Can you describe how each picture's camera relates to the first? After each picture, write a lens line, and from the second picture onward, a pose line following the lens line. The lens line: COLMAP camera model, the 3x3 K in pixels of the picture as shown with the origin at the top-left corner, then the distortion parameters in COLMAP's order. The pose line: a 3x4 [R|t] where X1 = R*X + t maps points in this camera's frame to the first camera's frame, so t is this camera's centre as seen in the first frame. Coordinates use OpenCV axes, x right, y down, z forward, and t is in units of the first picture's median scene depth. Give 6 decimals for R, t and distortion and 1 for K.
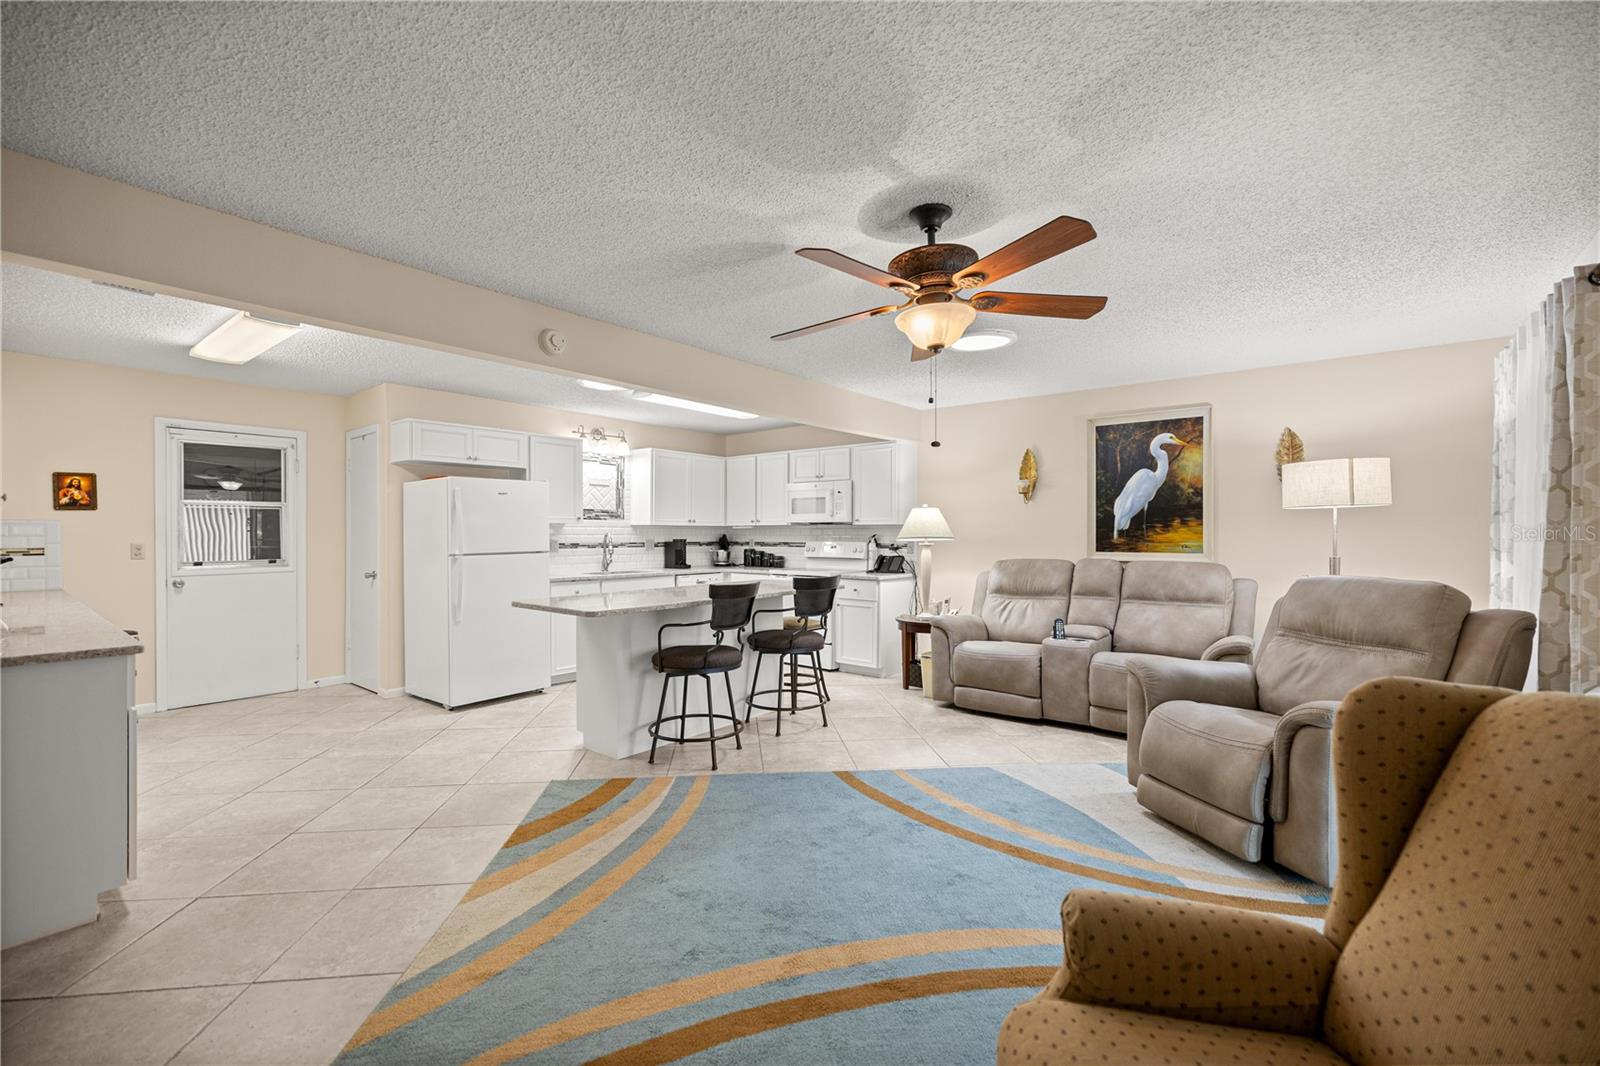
lens RADIAL K [[679.8, 0, 807.3], [0, 679.8, 539.9], [0, 0, 1]] dist [0.003463, -0.000717]
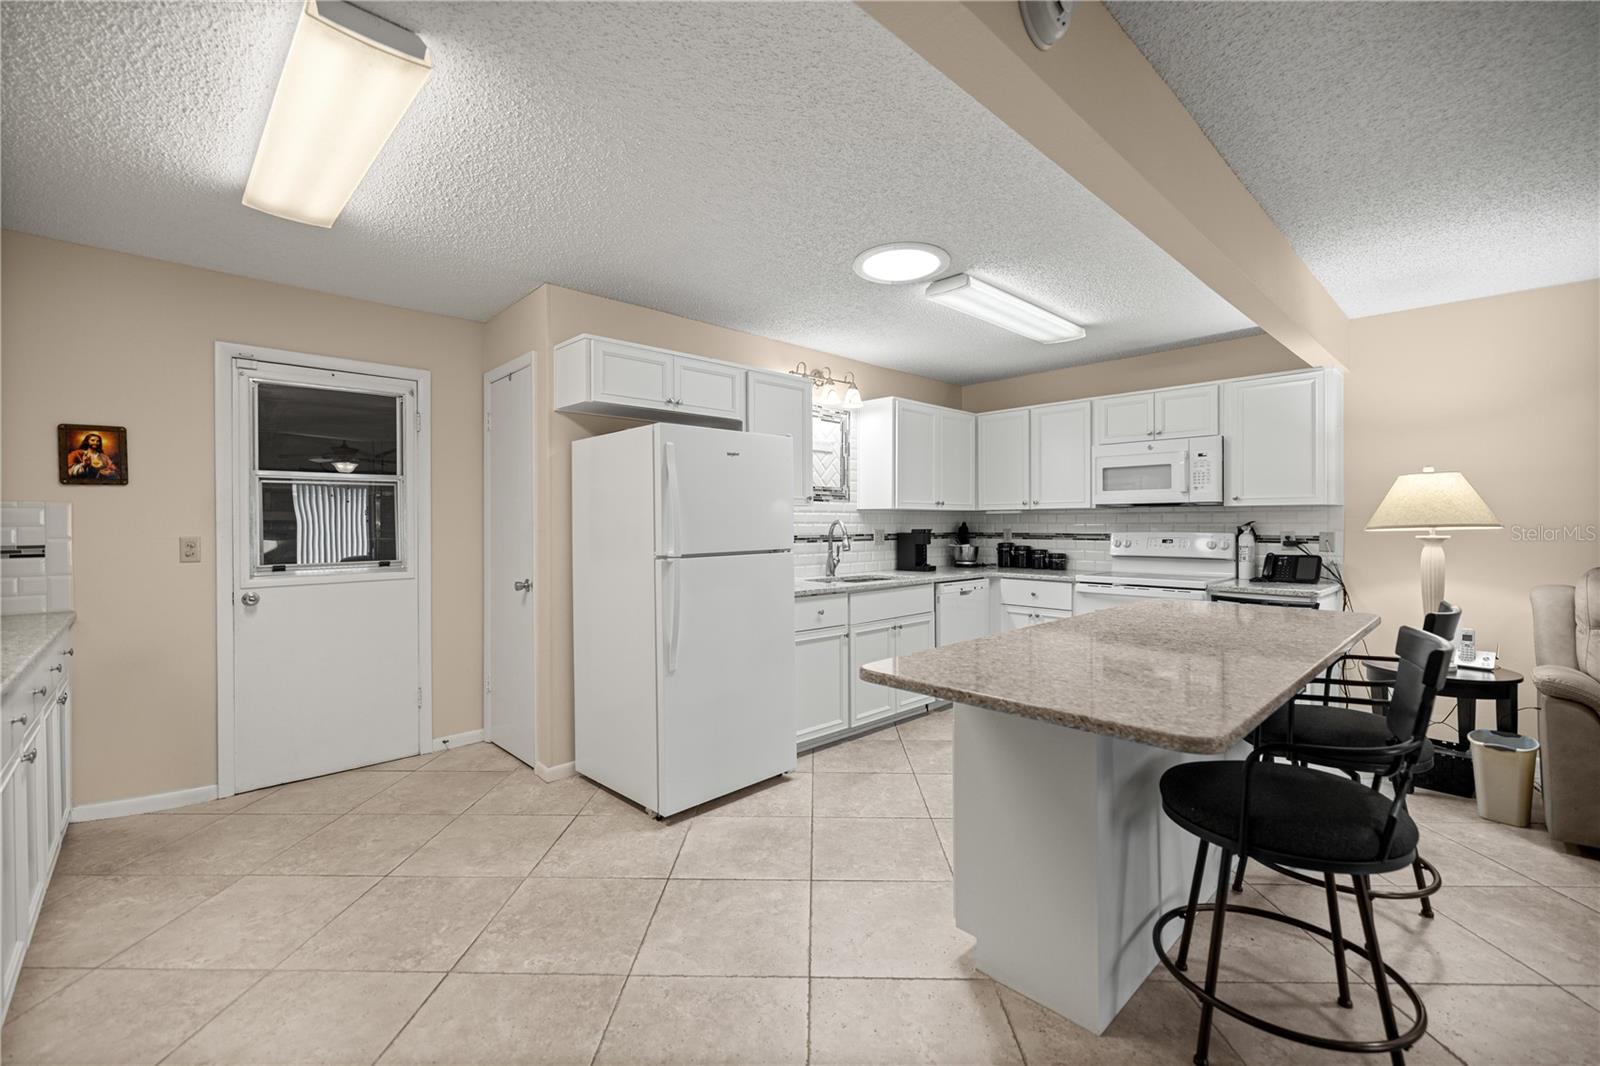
lens RADIAL K [[679.8, 0, 803.5], [0, 679.8, 529.4], [0, 0, 1]] dist [0.003463, -0.000717]
pose [[0.992022, -0.002478, -0.126040, -0.300609], [0.002296, 0.999996, -0.001591, -0.000263], [0.126044, 0.001289, 0.992024, 0.398661]]
